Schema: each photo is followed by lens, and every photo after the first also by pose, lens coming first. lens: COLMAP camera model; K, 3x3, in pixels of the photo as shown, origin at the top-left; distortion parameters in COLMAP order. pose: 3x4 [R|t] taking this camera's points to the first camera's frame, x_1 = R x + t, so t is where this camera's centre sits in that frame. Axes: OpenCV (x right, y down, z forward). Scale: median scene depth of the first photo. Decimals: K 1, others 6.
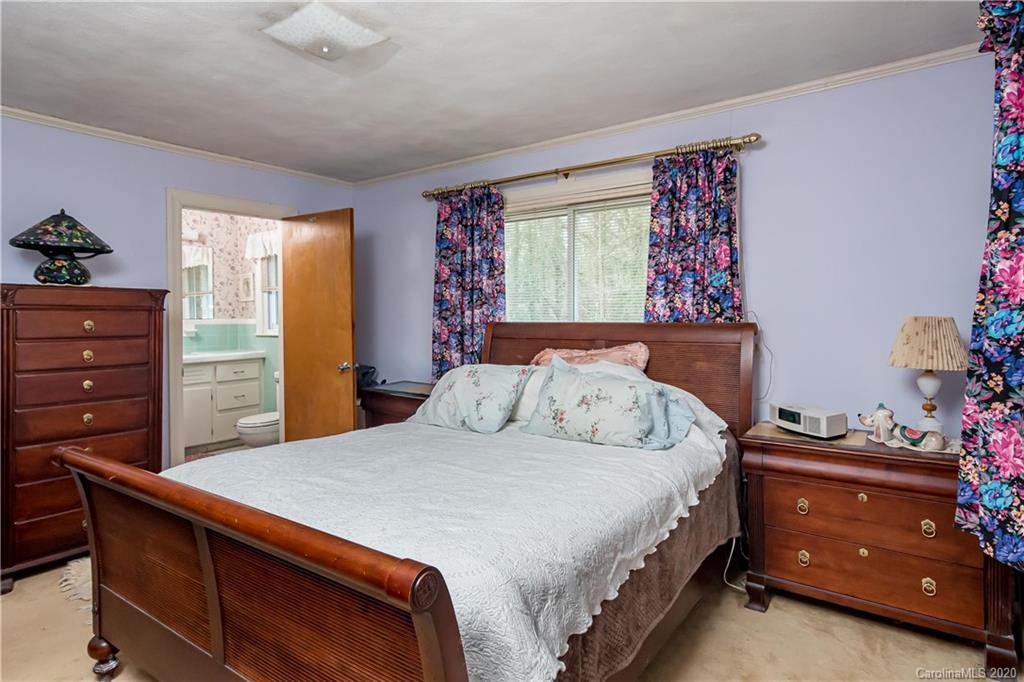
lens RADIAL K [[551.3, 0, 506.0], [0, 551.3, 318.6], [0, 0, 1]] dist [-0.001540, 0.000294]
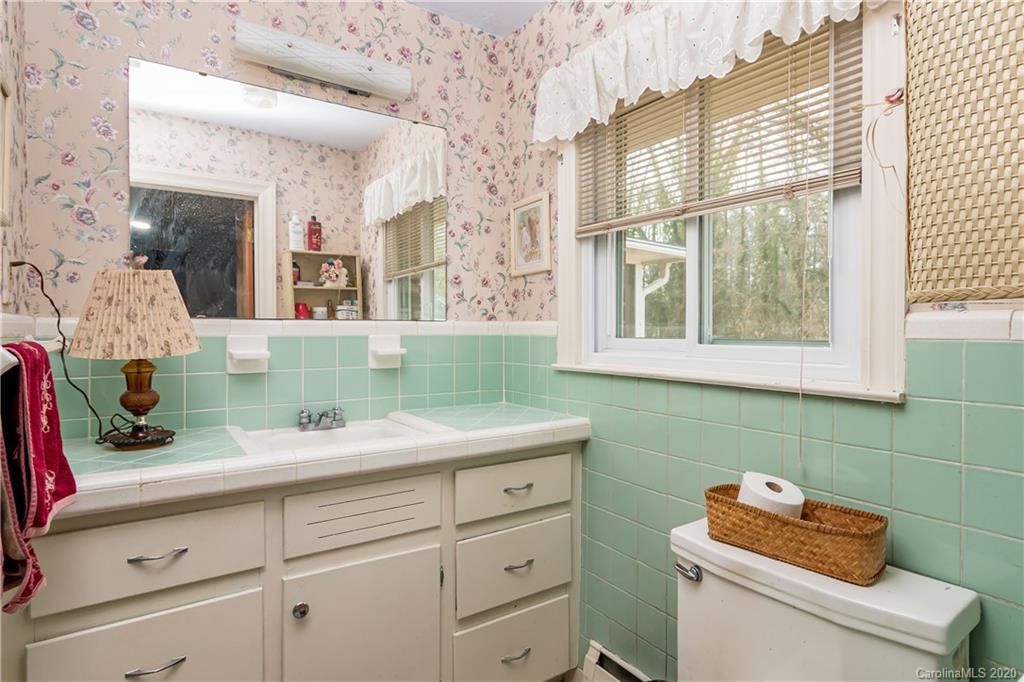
lens RADIAL K [[534.4, 0, 513.4], [0, 534.4, 327.4], [0, 0, 1]] dist [-0.002228, -0.000564]
pose [[0.940721, 0.010490, -0.339020, -0.495992], [-0.012304, 0.999919, -0.003203, 0.007729], [0.338959, 0.007184, 0.940774, 0.916360]]
